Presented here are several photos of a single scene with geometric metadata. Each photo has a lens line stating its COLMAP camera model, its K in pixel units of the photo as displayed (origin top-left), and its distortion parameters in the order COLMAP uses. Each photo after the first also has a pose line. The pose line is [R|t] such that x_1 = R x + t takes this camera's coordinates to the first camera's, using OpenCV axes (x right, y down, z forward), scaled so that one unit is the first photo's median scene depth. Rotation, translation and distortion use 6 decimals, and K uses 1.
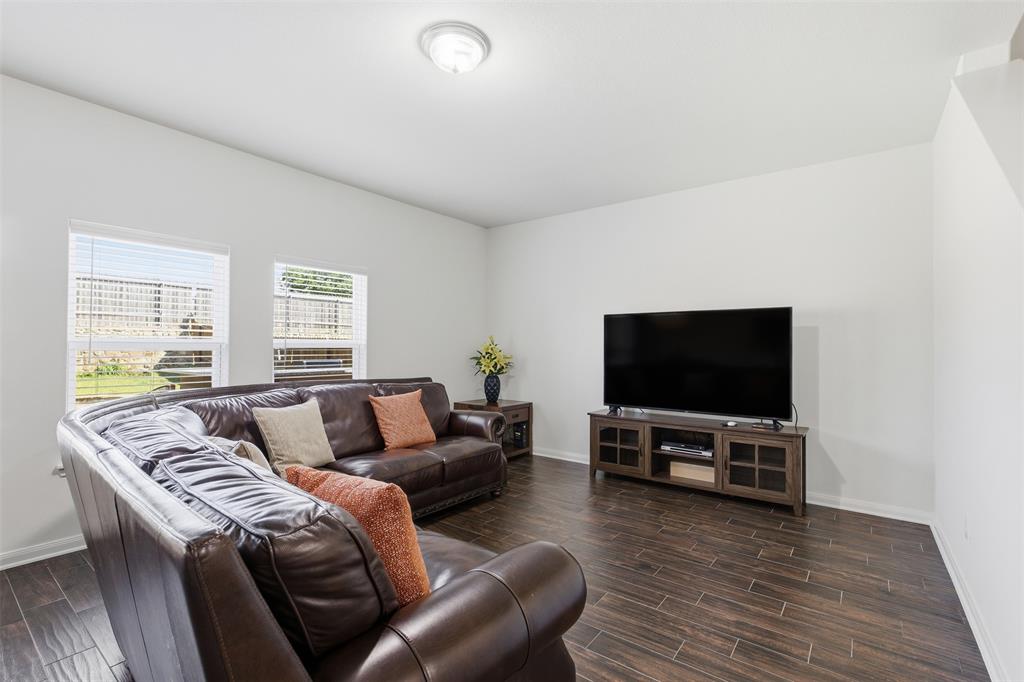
lens RADIAL K [[465.4, 0, 508.4], [0, 465.4, 337.6], [0, 0, 1]] dist [0.005117, 0.000872]
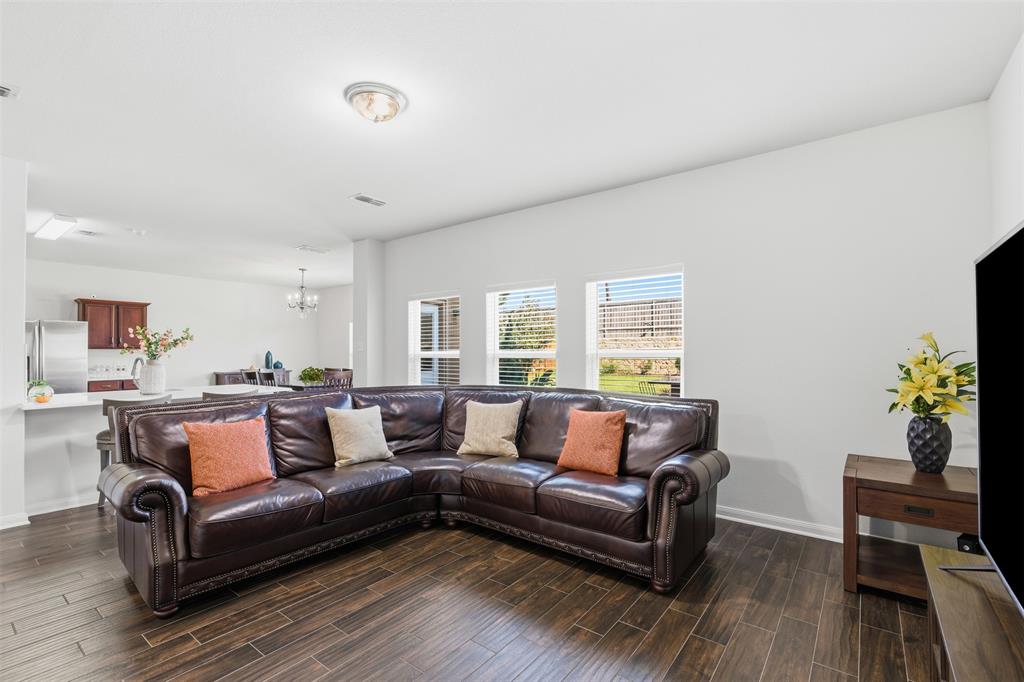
lens RADIAL K [[461.5, 0, 510.3], [0, 461.5, 347.2], [0, 0, 1]] dist [-0.002586, 0.000848]
pose [[-0.005756, -0.021774, -0.999746, 0.825992], [0.018315, 0.999593, -0.021876, 0.023656], [0.999816, -0.018436, -0.005355, 1.092654]]
